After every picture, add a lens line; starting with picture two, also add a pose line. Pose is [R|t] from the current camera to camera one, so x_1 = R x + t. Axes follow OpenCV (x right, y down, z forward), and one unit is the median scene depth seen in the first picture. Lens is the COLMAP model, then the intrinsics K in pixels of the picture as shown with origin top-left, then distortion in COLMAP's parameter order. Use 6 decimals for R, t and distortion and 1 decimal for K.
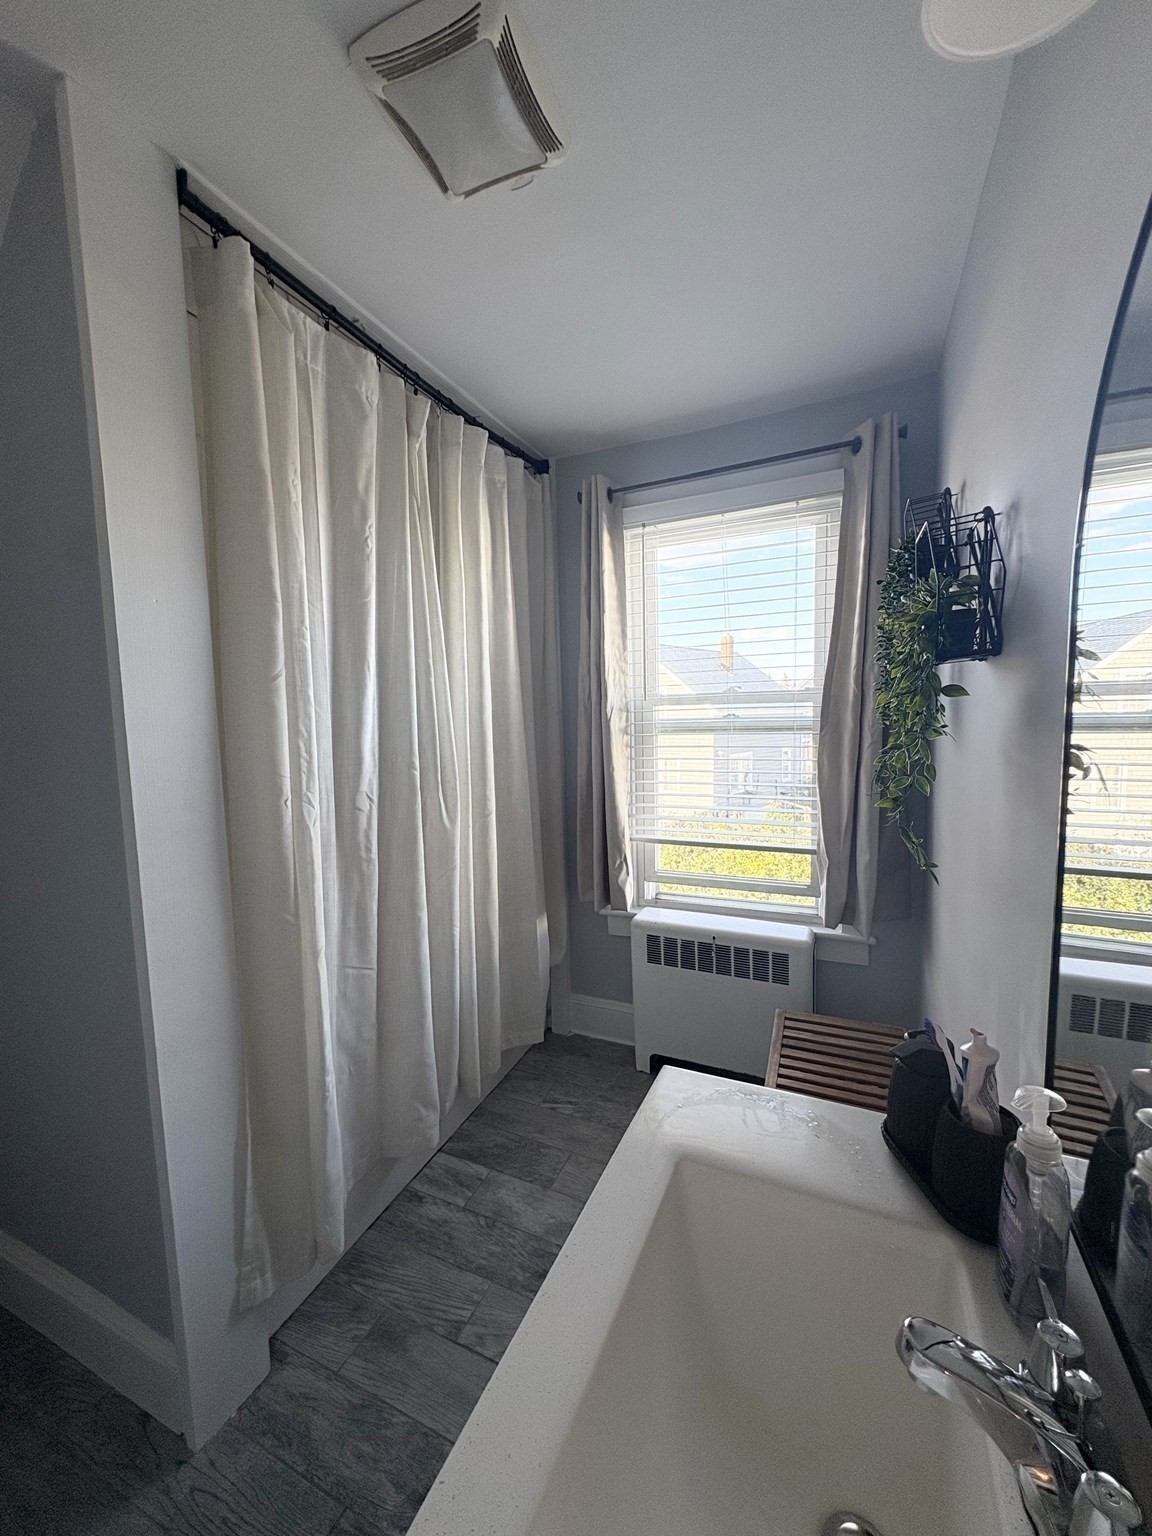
lens RADIAL K [[601.9, 0, 580.2], [0, 601.9, 766.8], [0, 0, 1]] dist [-0.001328, -0.000500]
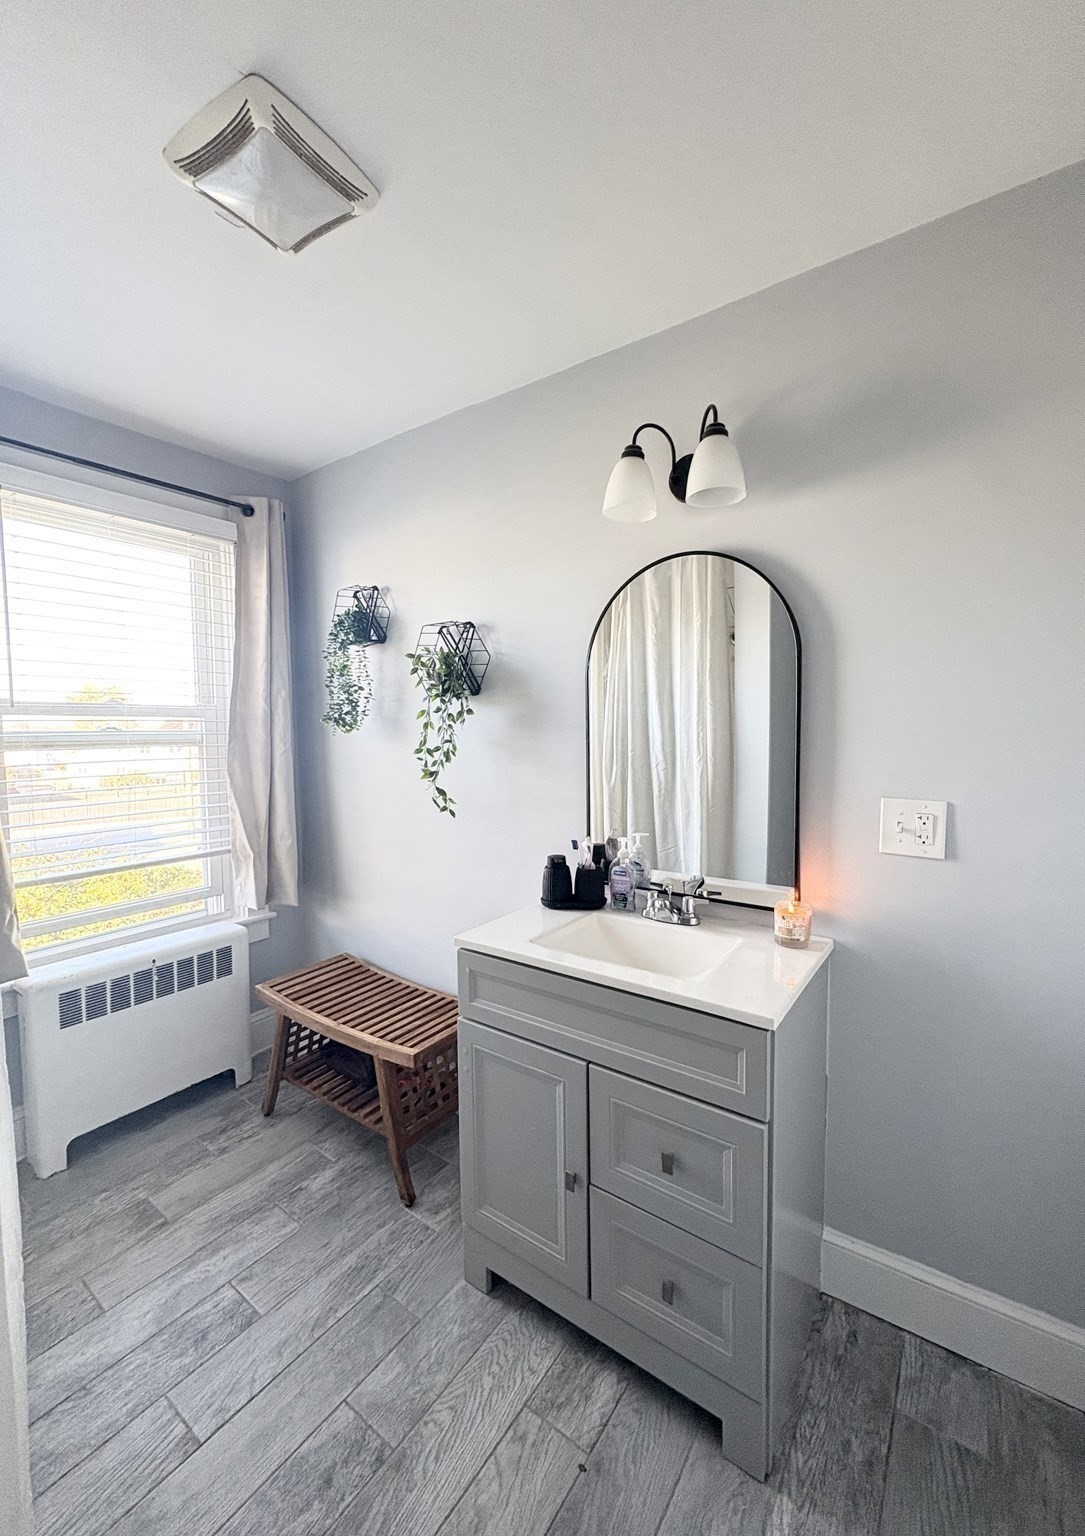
lens RADIAL K [[605.9, 0, 569.2], [0, 605.9, 767.5], [0, 0, 1]] dist [-0.002250, 0.000301]
pose [[0.177242, -0.038568, 0.983411, -0.604567], [0.091353, 0.995563, 0.022580, 0.018811], [-0.979918, 0.085835, 0.179979, 0.164419]]
